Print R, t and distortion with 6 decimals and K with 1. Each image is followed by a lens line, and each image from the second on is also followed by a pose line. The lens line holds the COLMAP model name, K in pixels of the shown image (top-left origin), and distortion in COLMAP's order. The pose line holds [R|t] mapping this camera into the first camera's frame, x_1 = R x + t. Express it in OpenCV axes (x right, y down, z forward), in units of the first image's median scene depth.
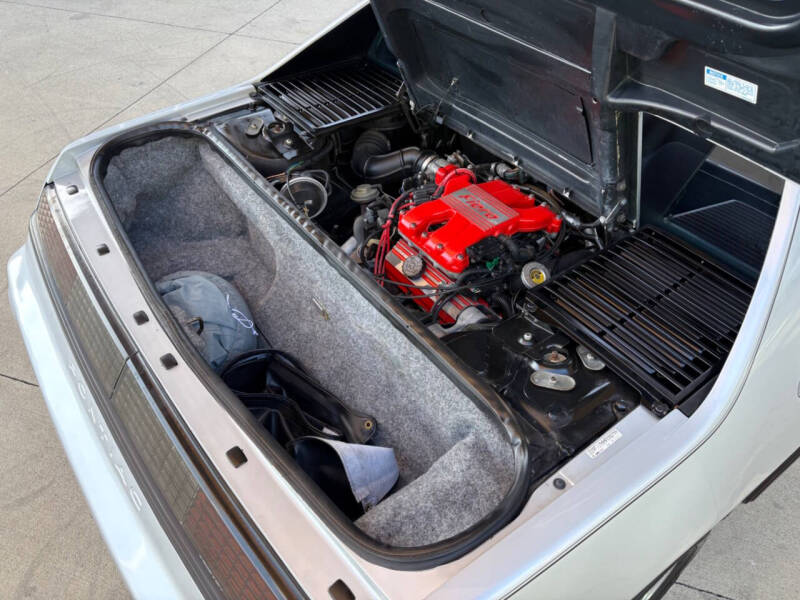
lens RADIAL K [[618.4, 0, 400.0], [0, 618.4, 300.0], [0, 0, 1]] dist [0.012907, 0.008872]
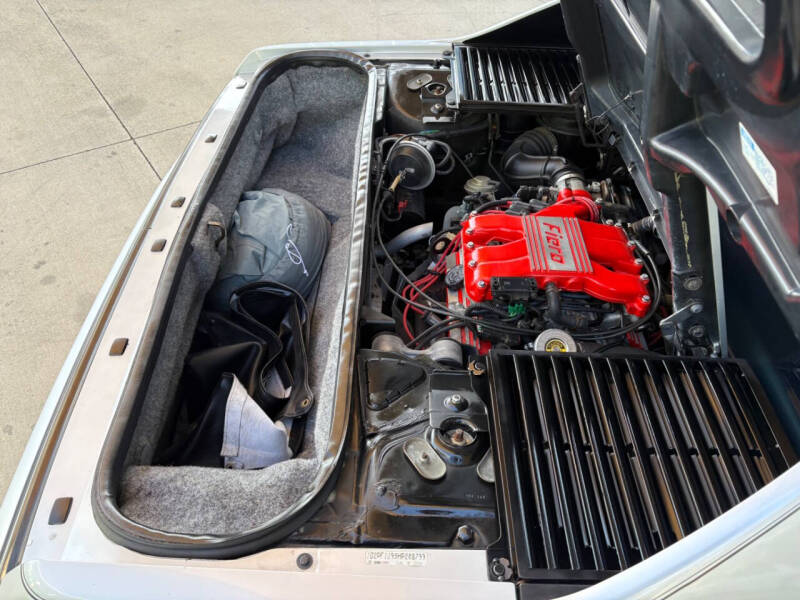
lens RADIAL K [[618.4, 0, 400.0], [0, 618.4, 300.0], [0, 0, 1]] dist [0.012907, 0.008872]
pose [[0.783359, 0.435389, -0.443605, 0.354016], [-0.430421, 0.894855, 0.118205, -0.092383], [0.448427, 0.098339, 0.888393, 0.204456]]
